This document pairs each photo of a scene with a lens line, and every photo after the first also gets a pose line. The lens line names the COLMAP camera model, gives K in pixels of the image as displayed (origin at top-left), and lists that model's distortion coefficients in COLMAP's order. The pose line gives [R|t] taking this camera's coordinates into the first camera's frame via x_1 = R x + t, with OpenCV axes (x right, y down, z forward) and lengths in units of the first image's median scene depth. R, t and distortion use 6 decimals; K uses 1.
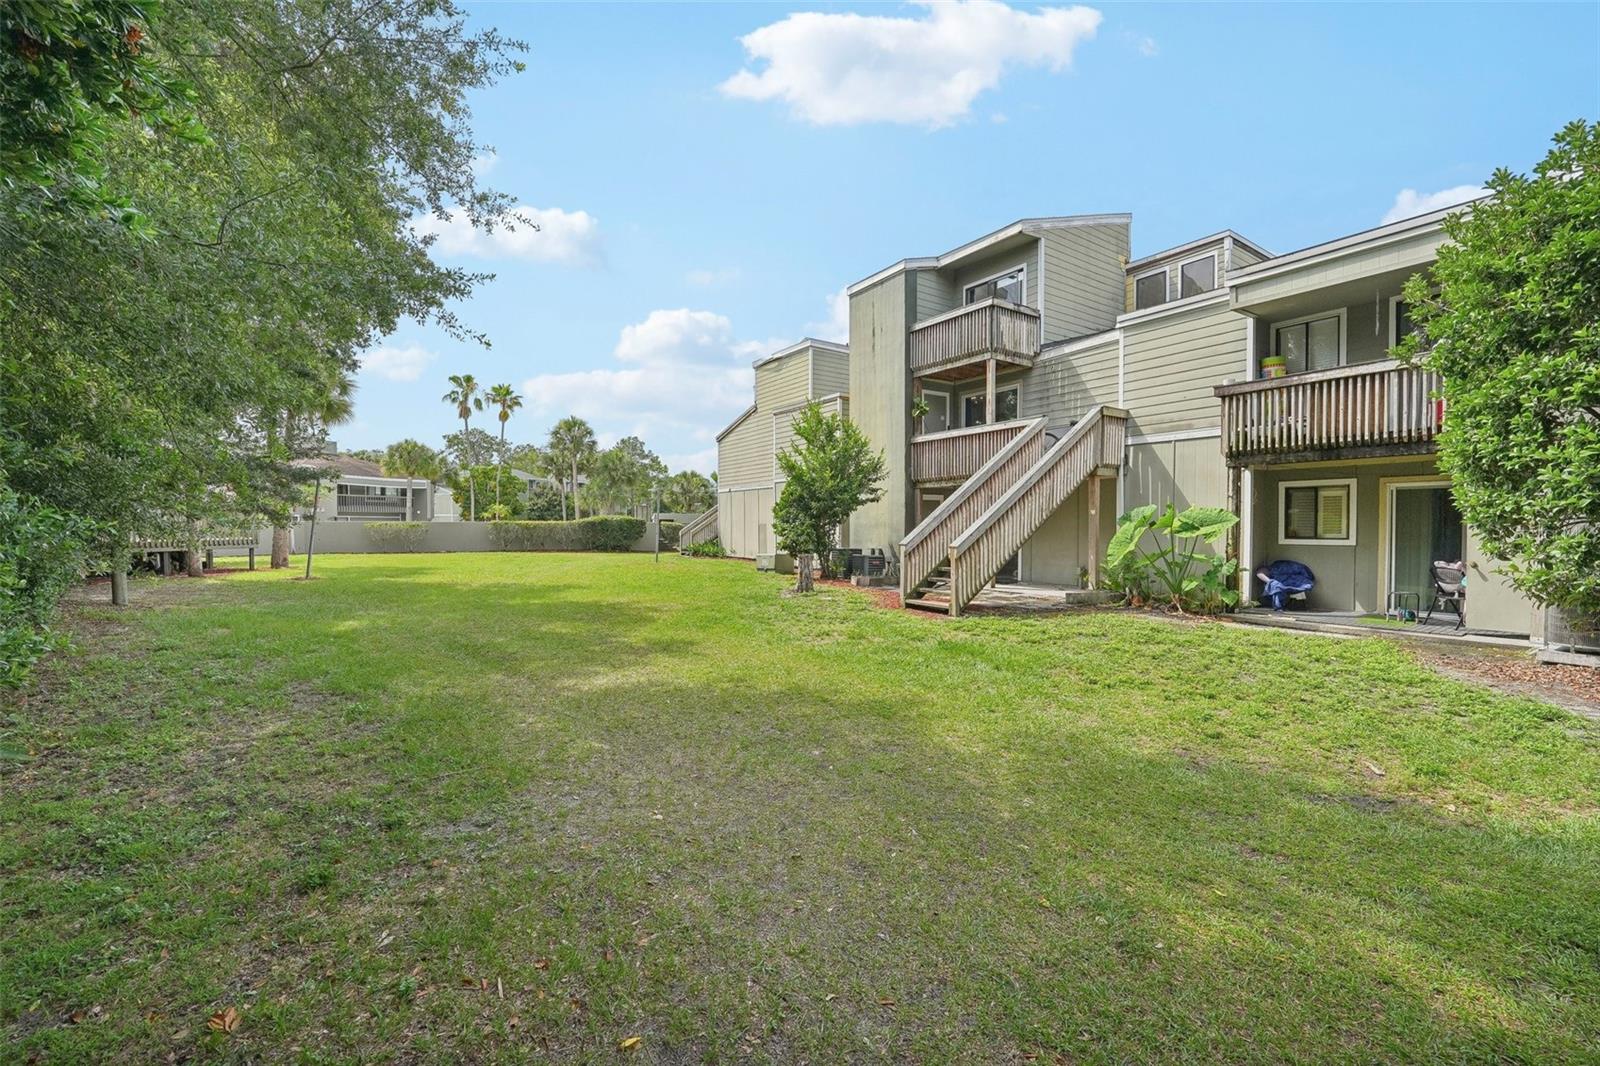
lens RADIAL K [[646.8, 0, 804.9], [0, 646.8, 526.4], [0, 0, 1]] dist [-0.000267, 0.000015]
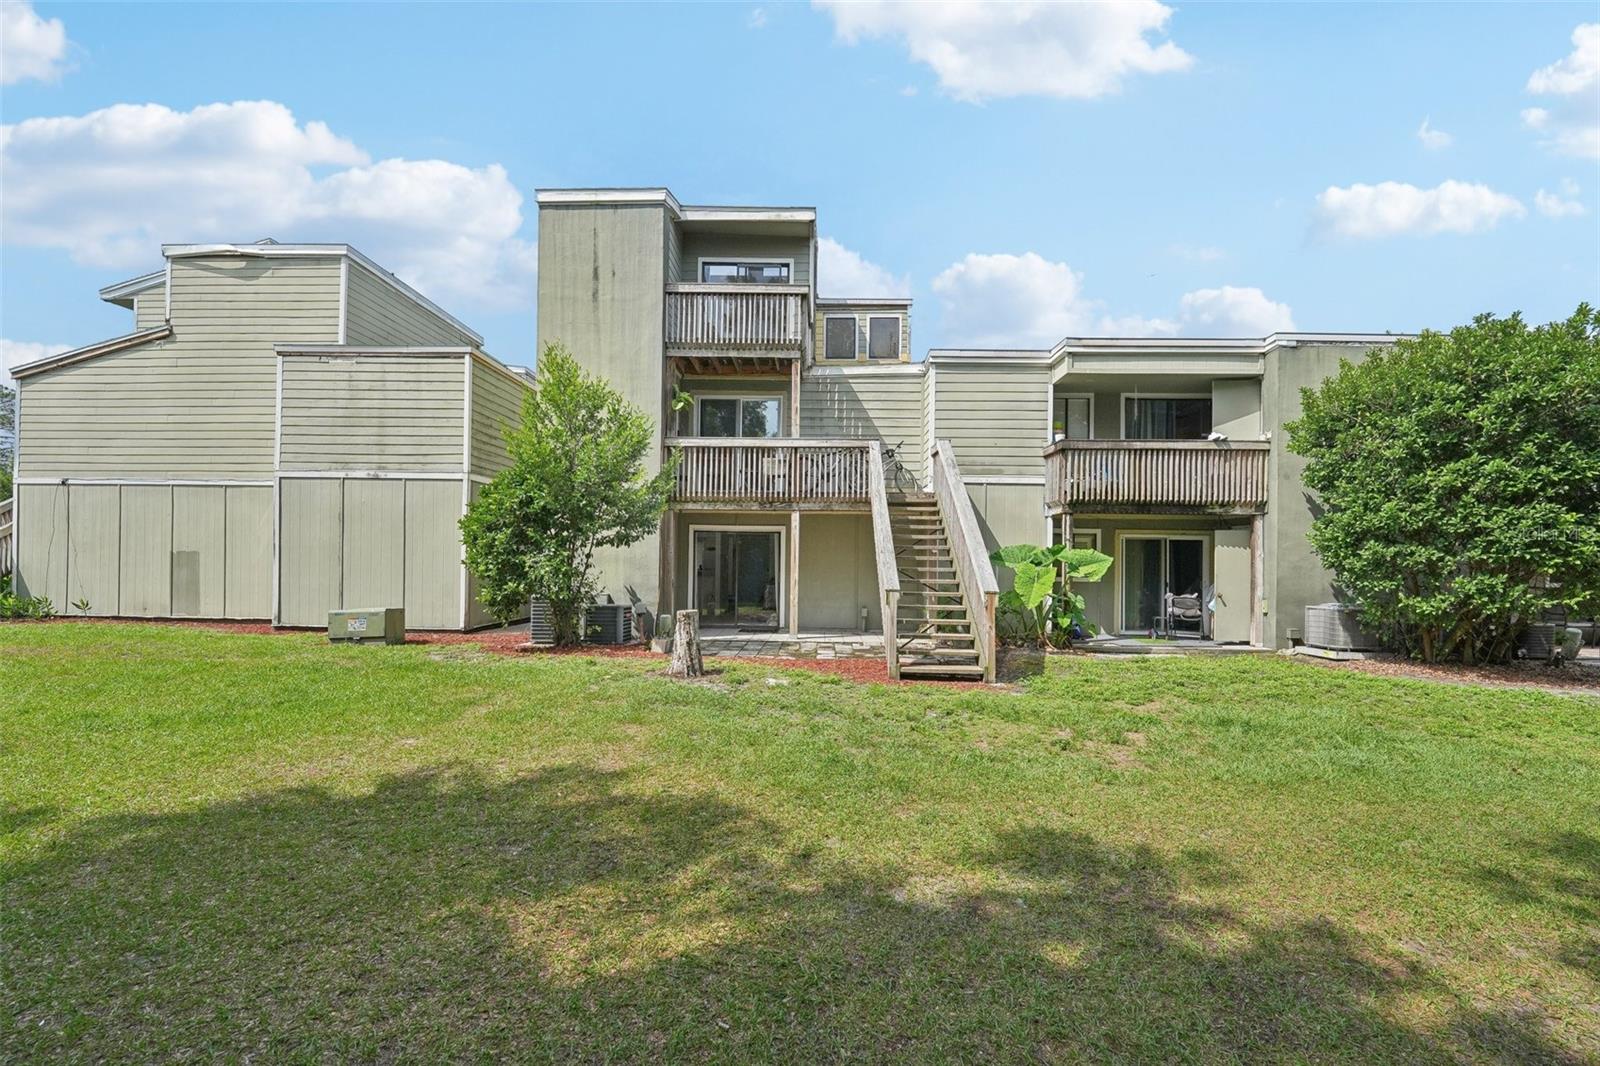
lens RADIAL K [[652.9, 0, 804.3], [0, 652.9, 549.9], [0, 0, 1]] dist [-0.008199, -0.000437]
pose [[0.584271, 0.023616, 0.811215, -0.340858], [-0.011731, 0.999718, -0.020655, 0.000089], [-0.811474, 0.002551, 0.584383, 0.467499]]
